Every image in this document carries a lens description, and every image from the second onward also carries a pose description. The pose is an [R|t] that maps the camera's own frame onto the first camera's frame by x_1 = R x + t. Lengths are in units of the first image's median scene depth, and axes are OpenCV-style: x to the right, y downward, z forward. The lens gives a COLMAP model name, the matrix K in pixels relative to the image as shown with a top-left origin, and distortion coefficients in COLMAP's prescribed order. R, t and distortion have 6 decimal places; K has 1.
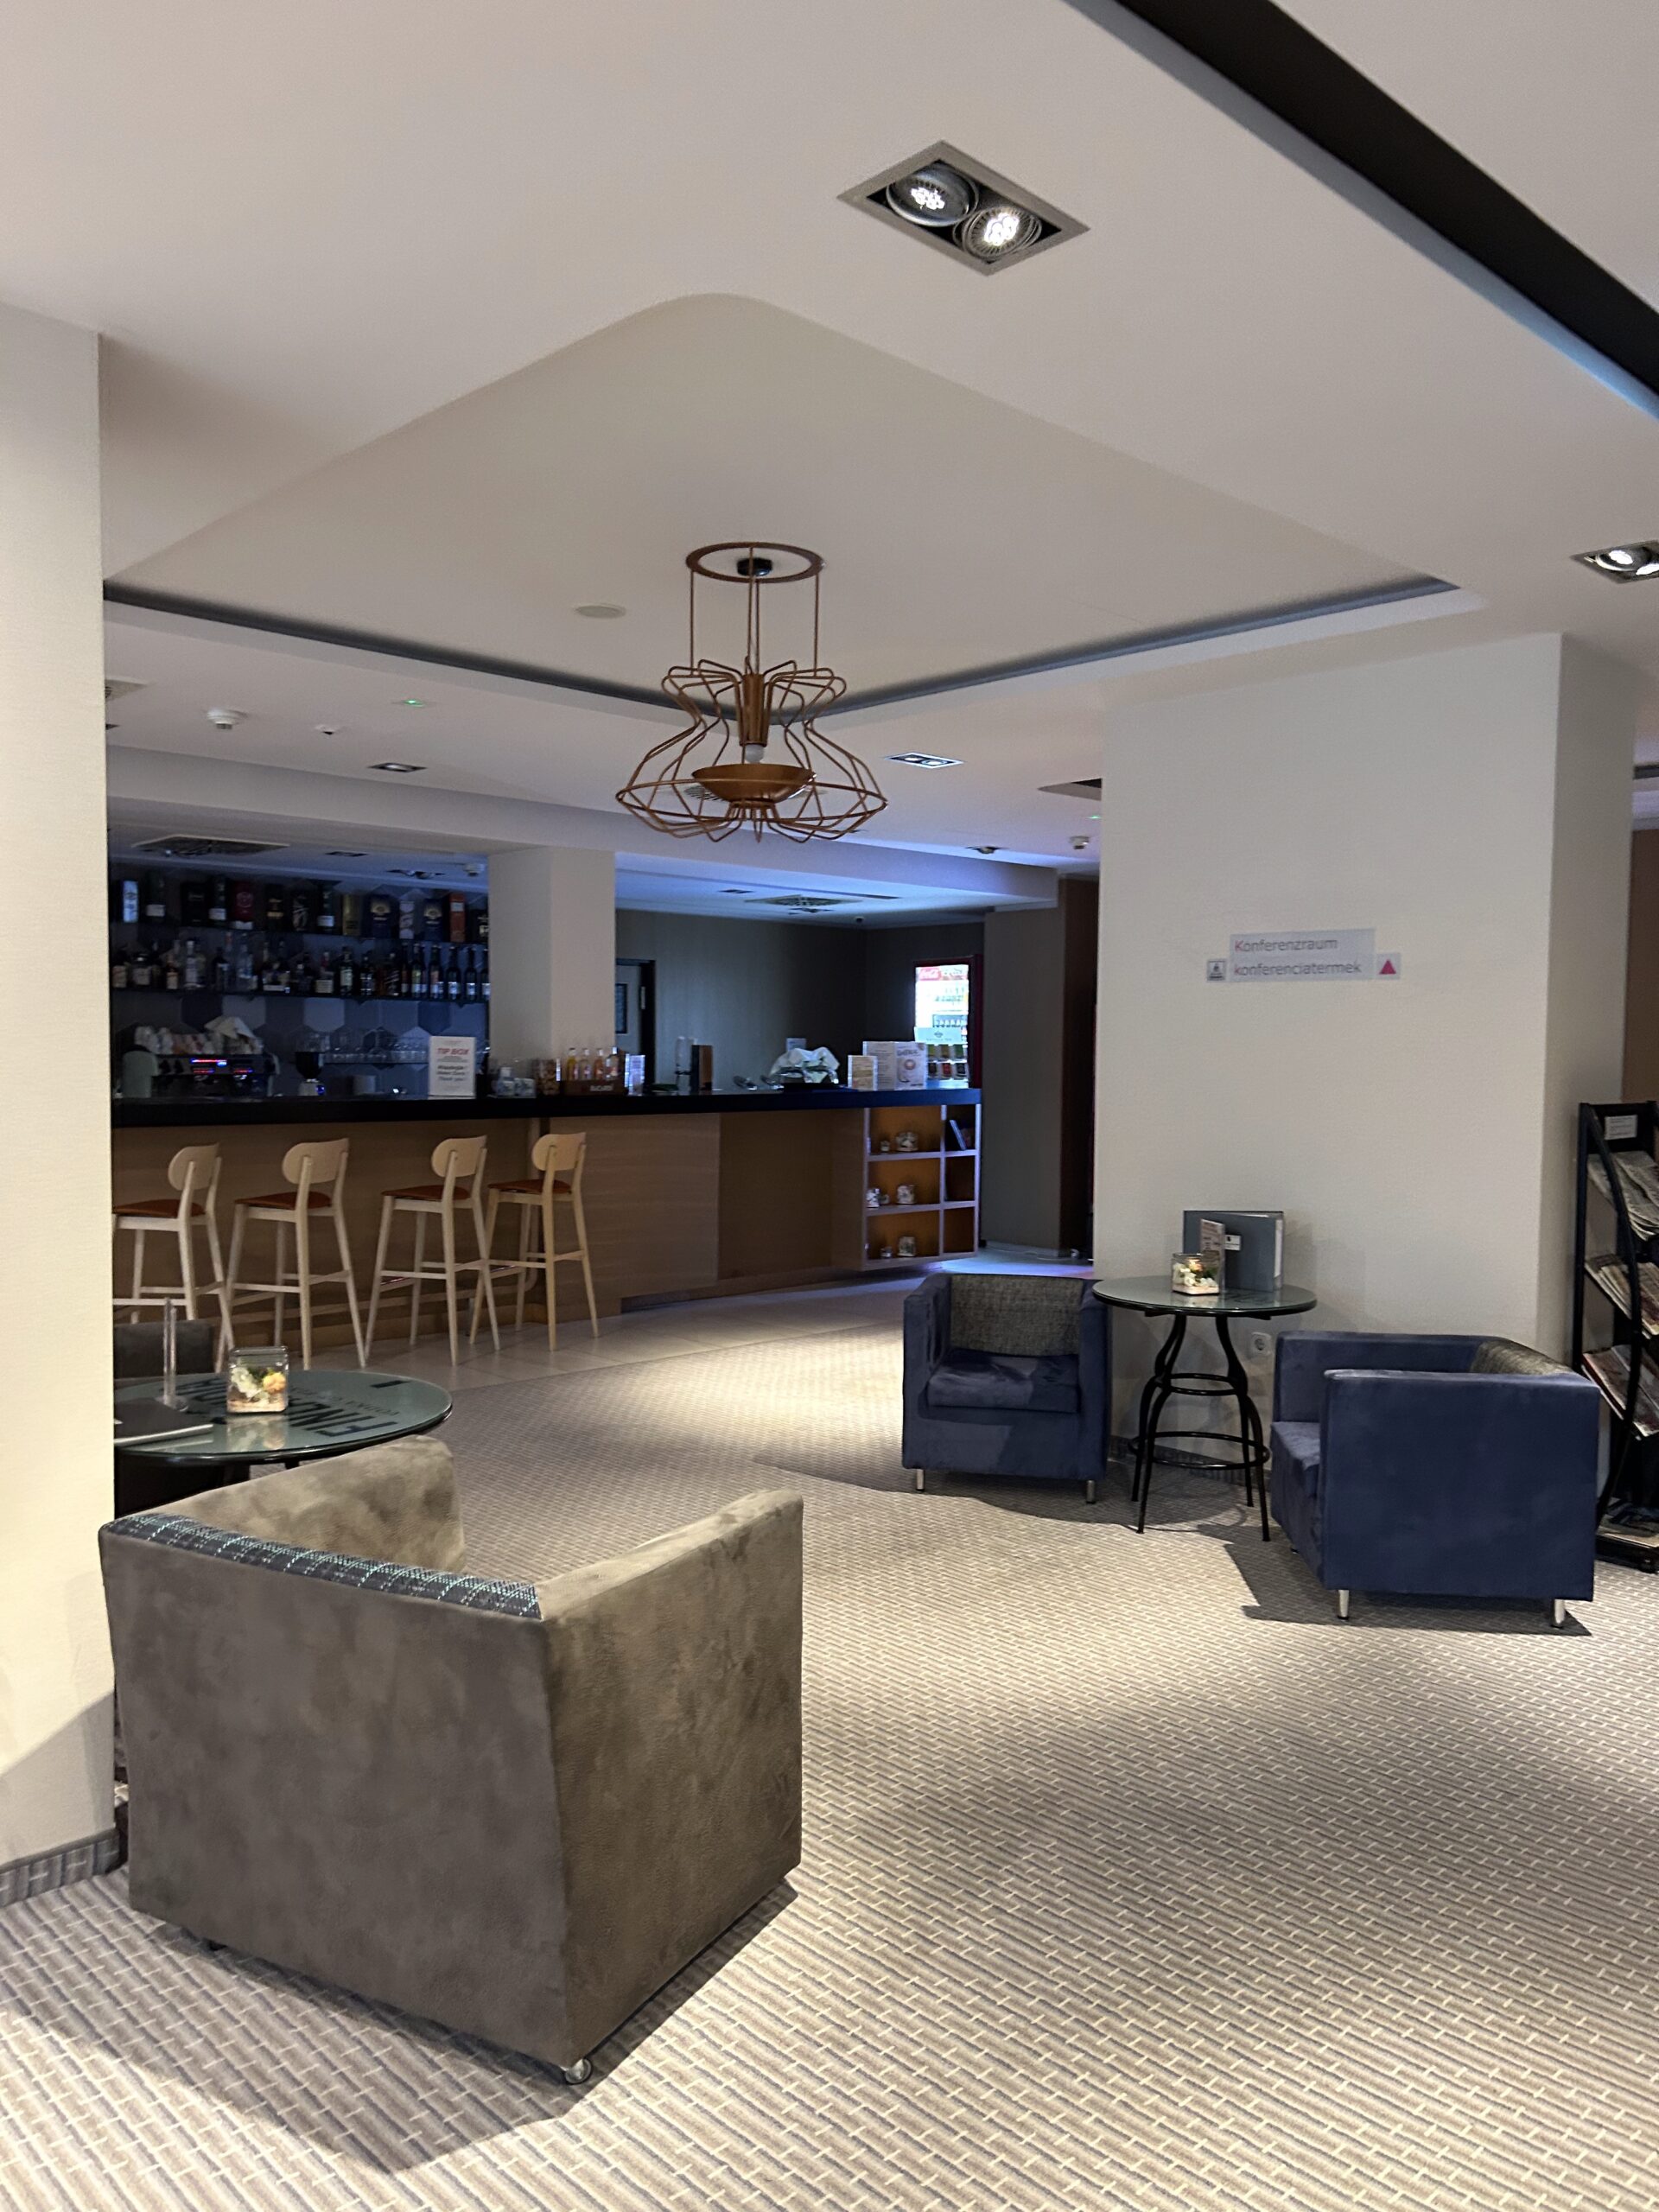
lens RADIAL K [[1661.8, 0, 829.3], [0, 1661.8, 1106.8], [0, 0, 1]] dist [0.009384, 0.000591]
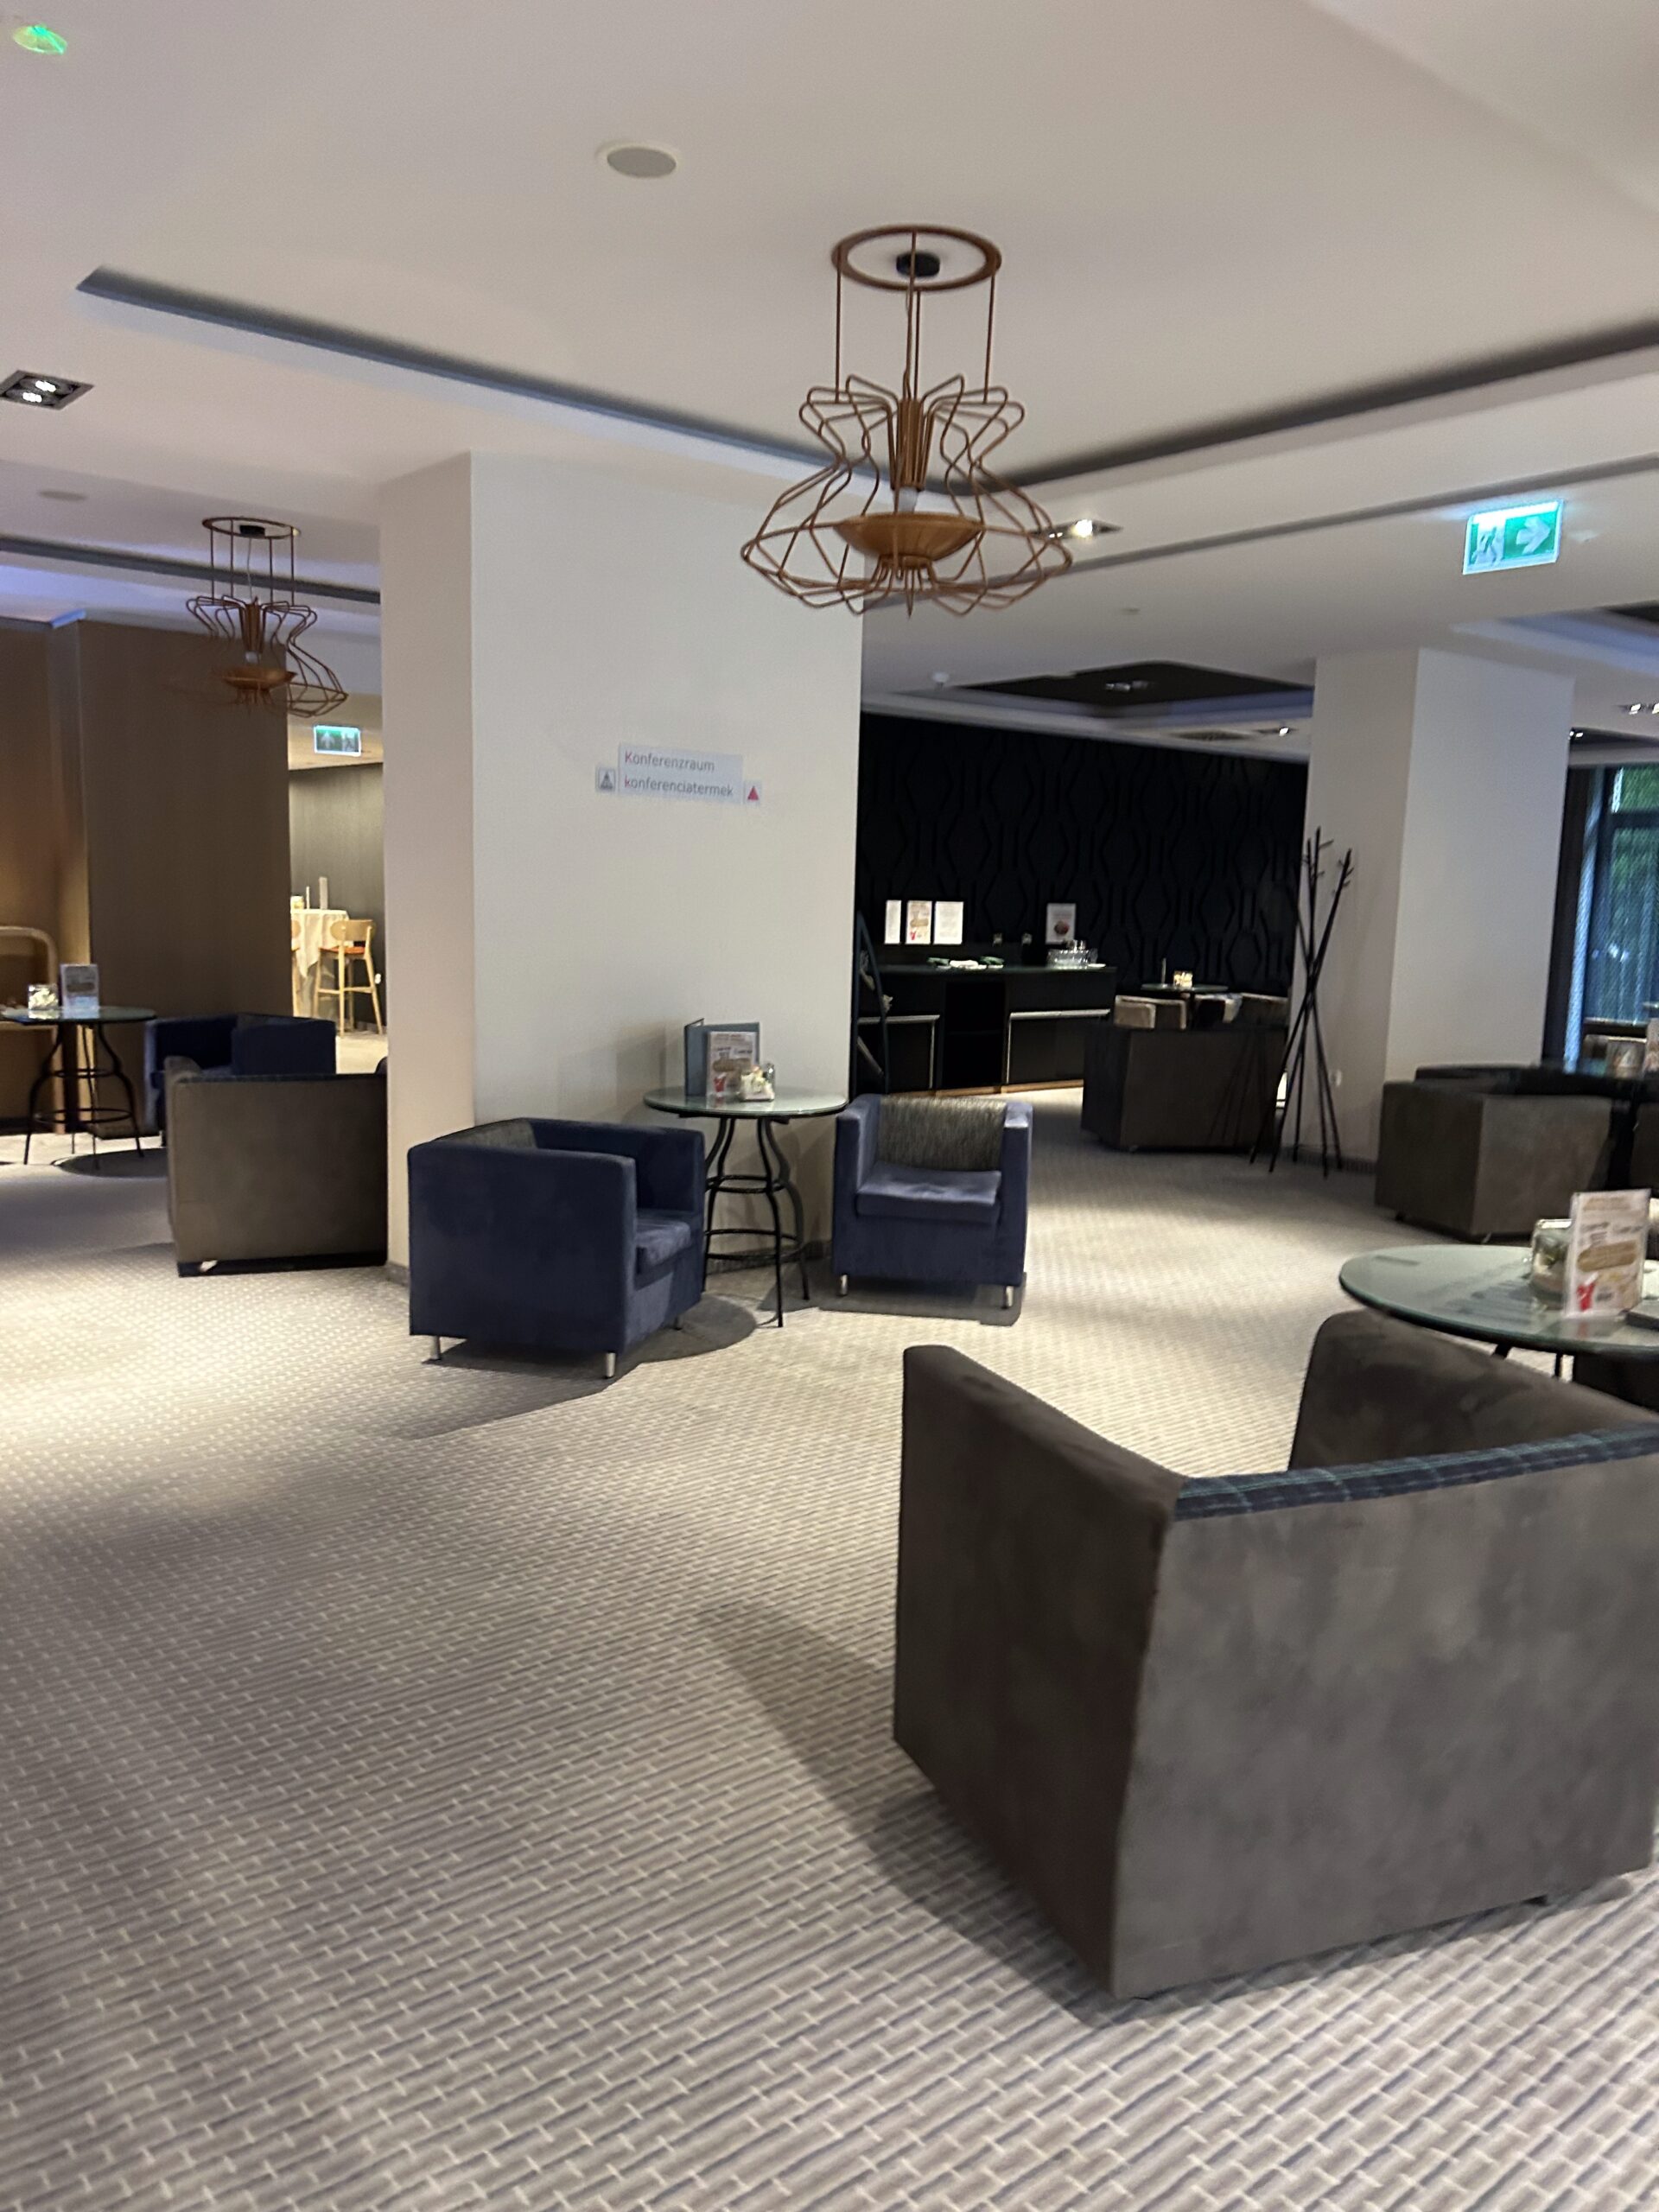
lens RADIAL K [[1661.8, 0, 831.5], [0, 1661.8, 1109.6], [0, 0, 1]] dist [0.009384, 0.000591]
pose [[0.056524, -0.144630, 0.987870, -0.771917], [0.004064, 0.989477, 0.144633, -0.032103], [-0.998393, -0.004161, 0.056517, 0.833217]]
